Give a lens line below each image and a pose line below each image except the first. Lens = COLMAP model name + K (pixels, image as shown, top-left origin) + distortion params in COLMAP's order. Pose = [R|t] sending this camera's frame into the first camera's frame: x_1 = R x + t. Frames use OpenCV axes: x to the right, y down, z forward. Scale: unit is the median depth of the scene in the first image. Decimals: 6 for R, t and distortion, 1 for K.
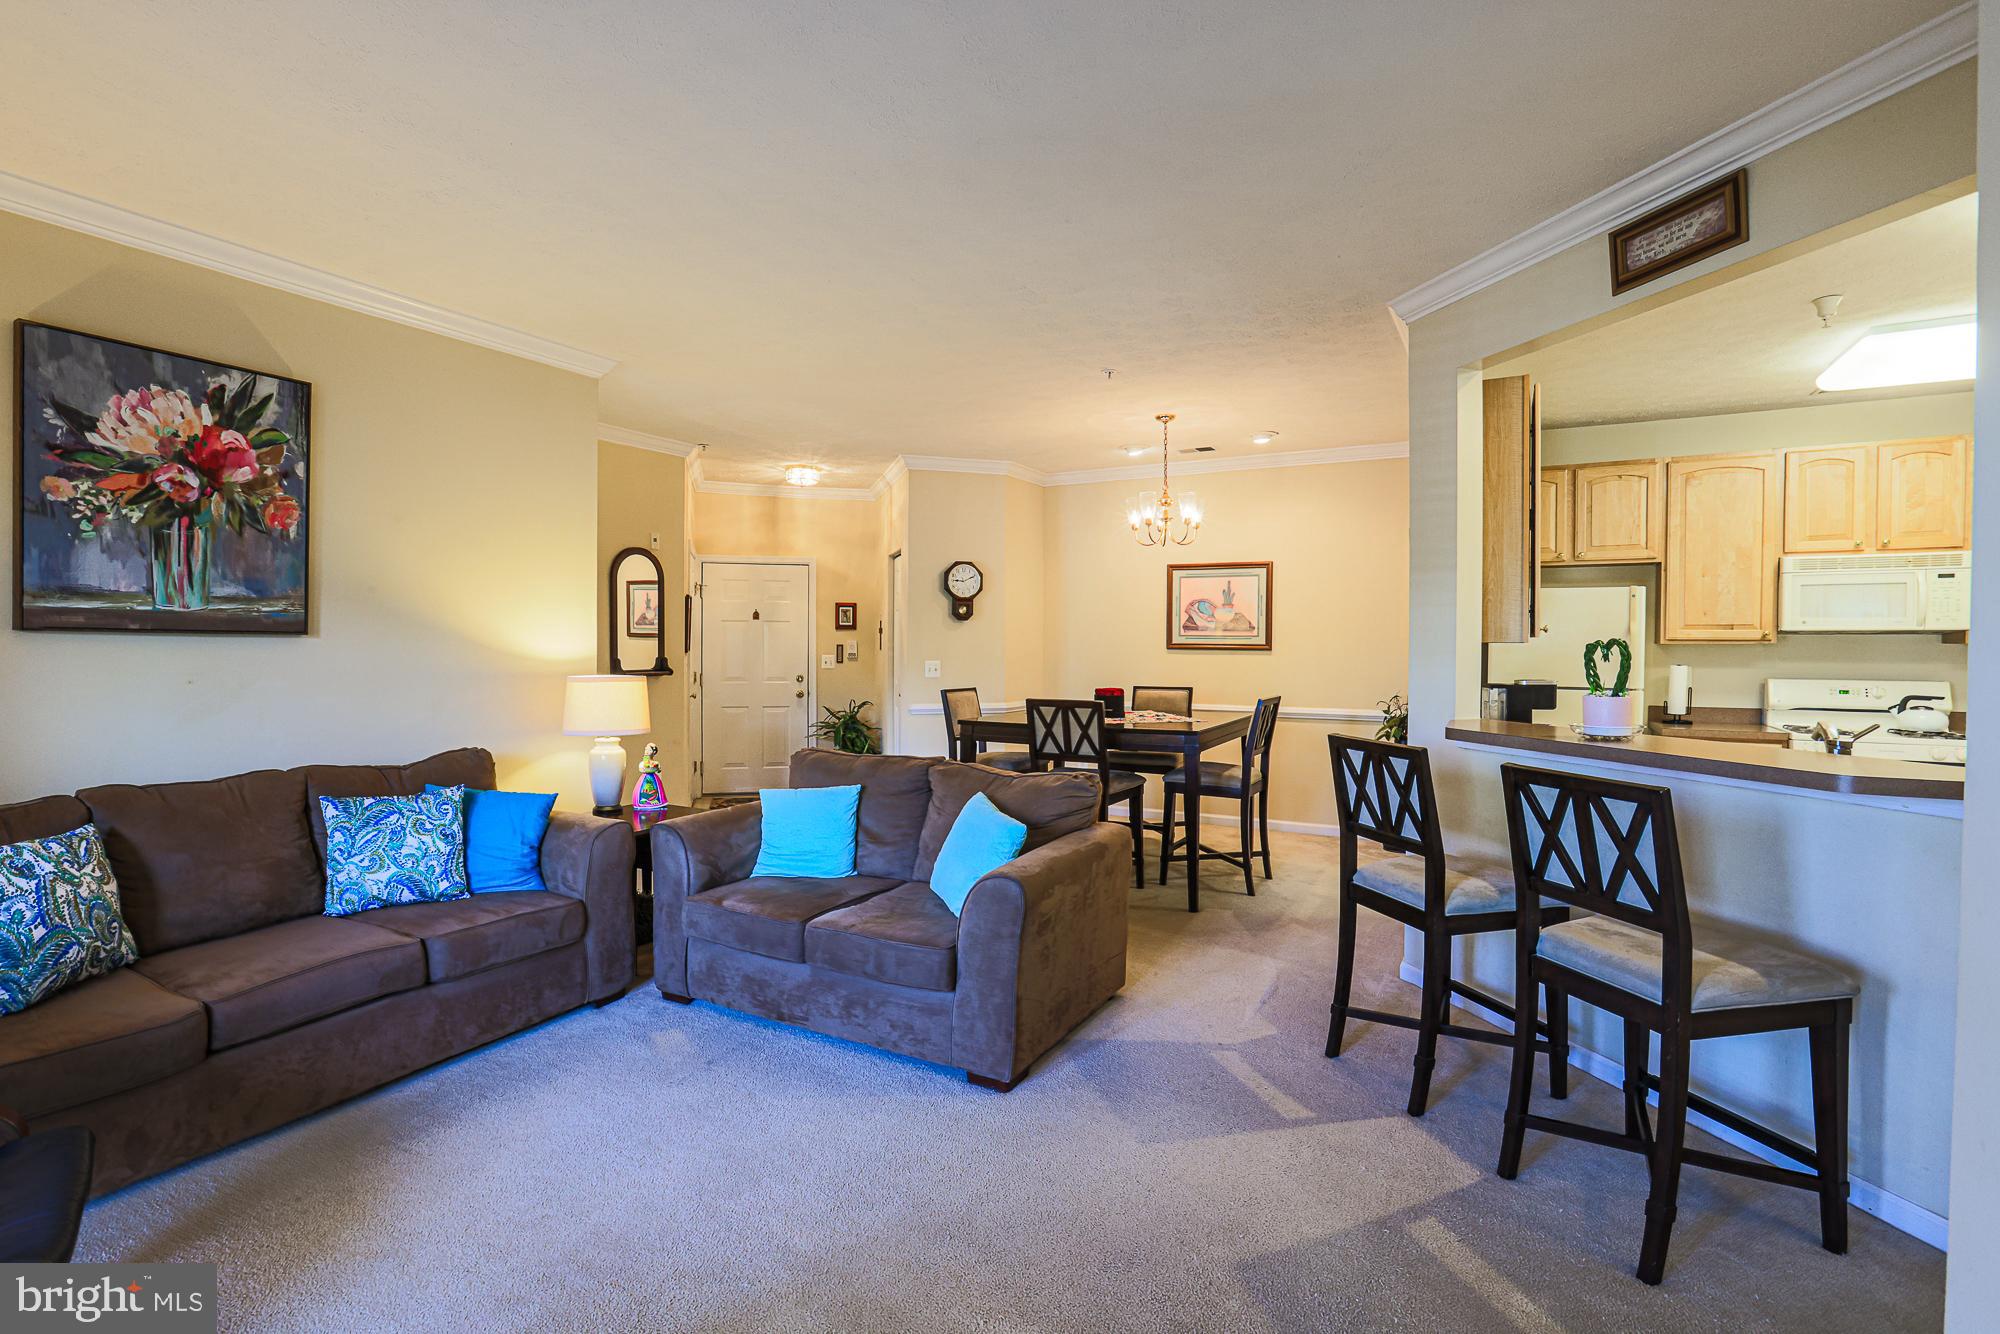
lens RADIAL K [[929.8, 0, 1005.9], [0, 929.8, 659.7], [0, 0, 1]] dist [-0.054610, 0.020374]
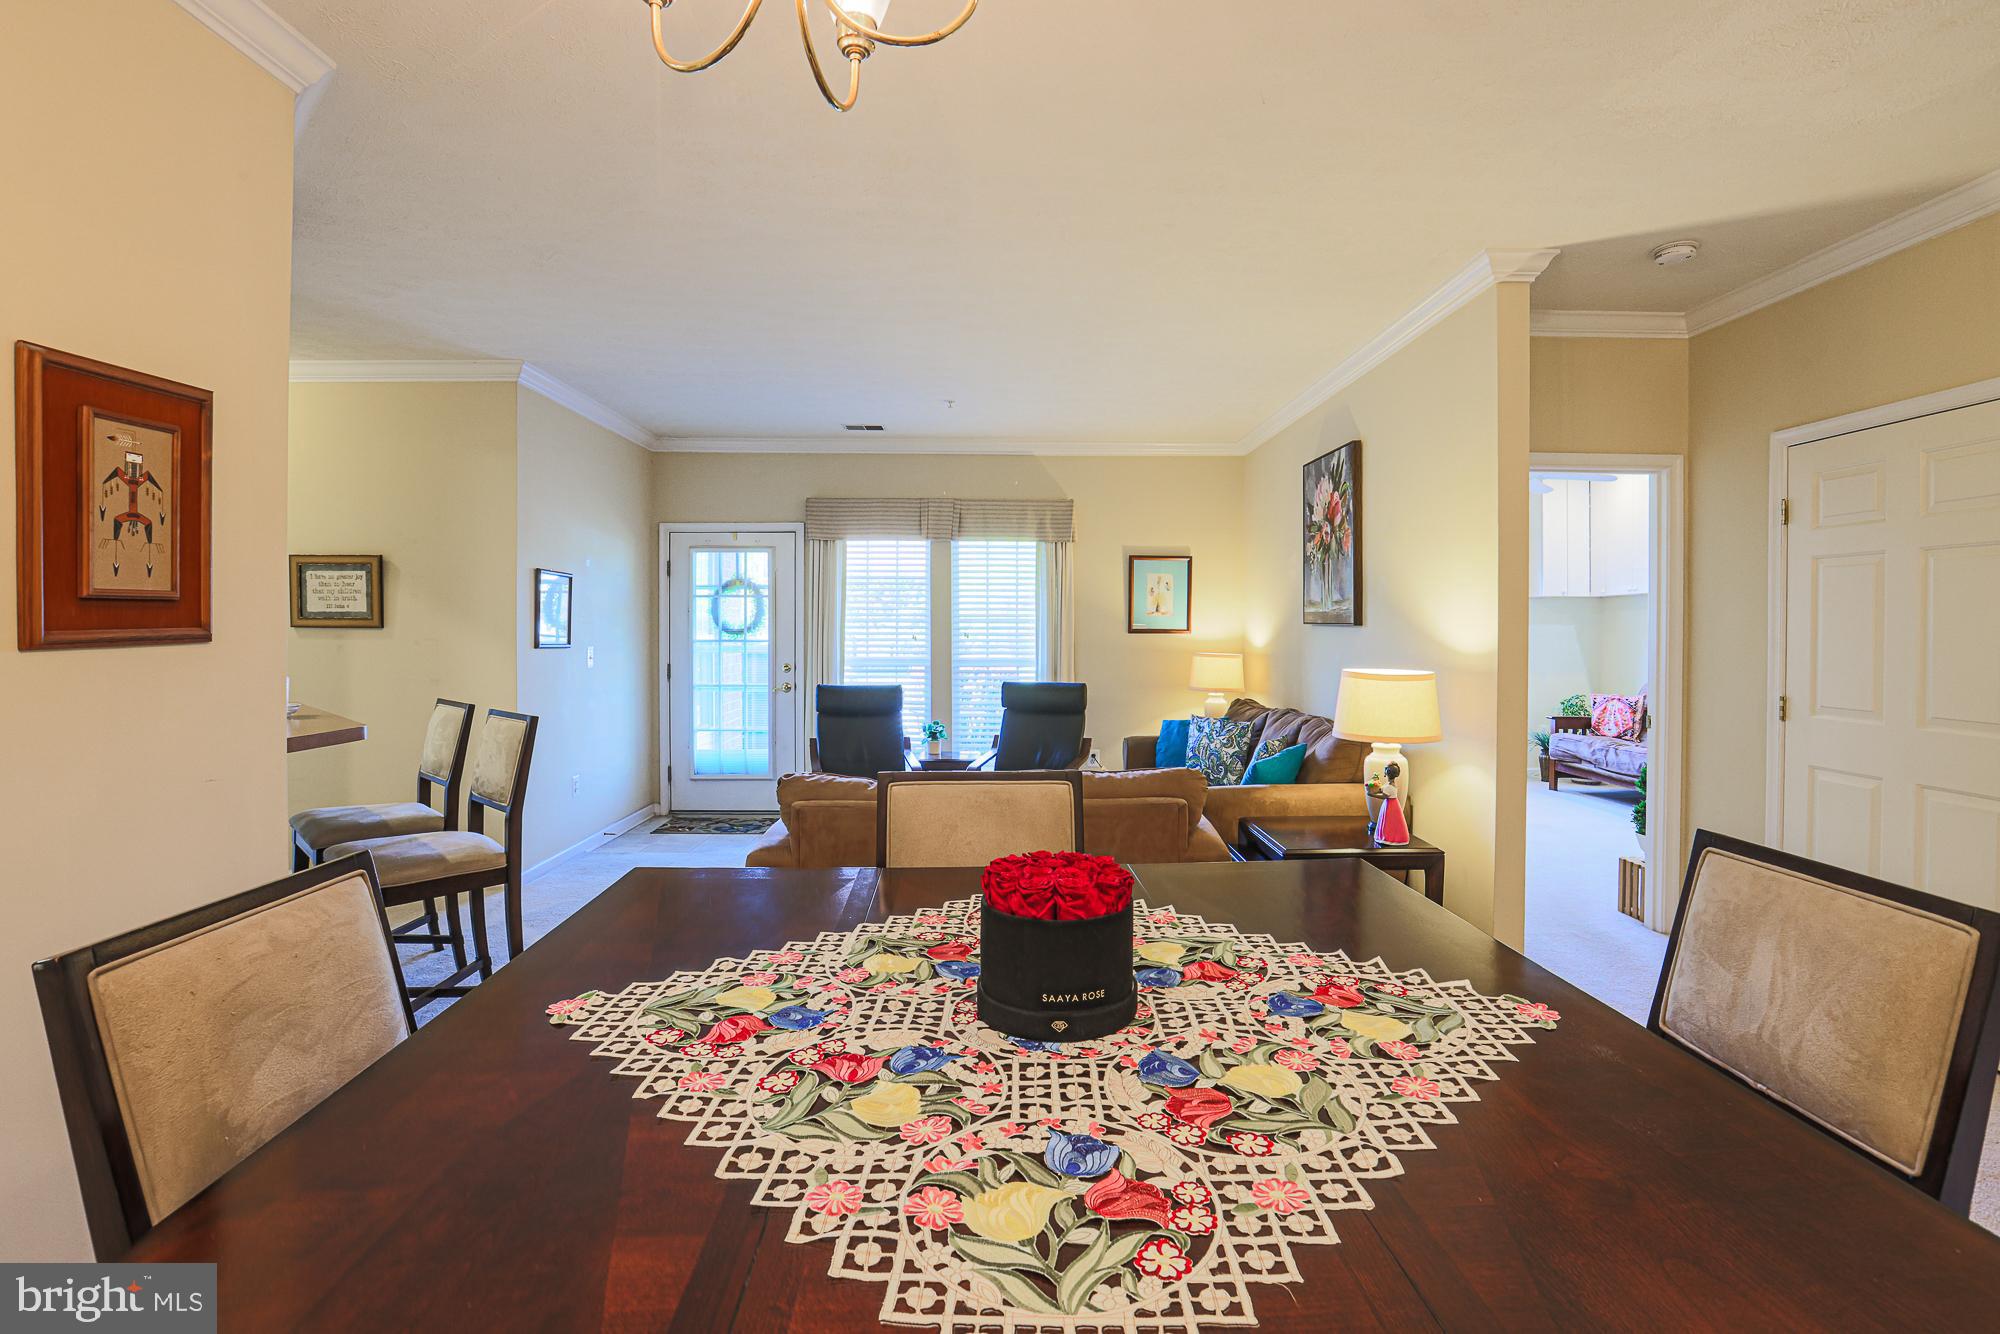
lens RADIAL K [[929.8, 0, 1017.6], [0, 929.8, 626.3], [0, 0, 1]] dist [-0.054610, 0.020374]
pose [[-0.859480, -0.005081, -0.511144, 0.182731], [-0.014438, 0.999793, 0.014338, -0.019196], [0.510966, 0.019703, -0.859375, 0.959369]]
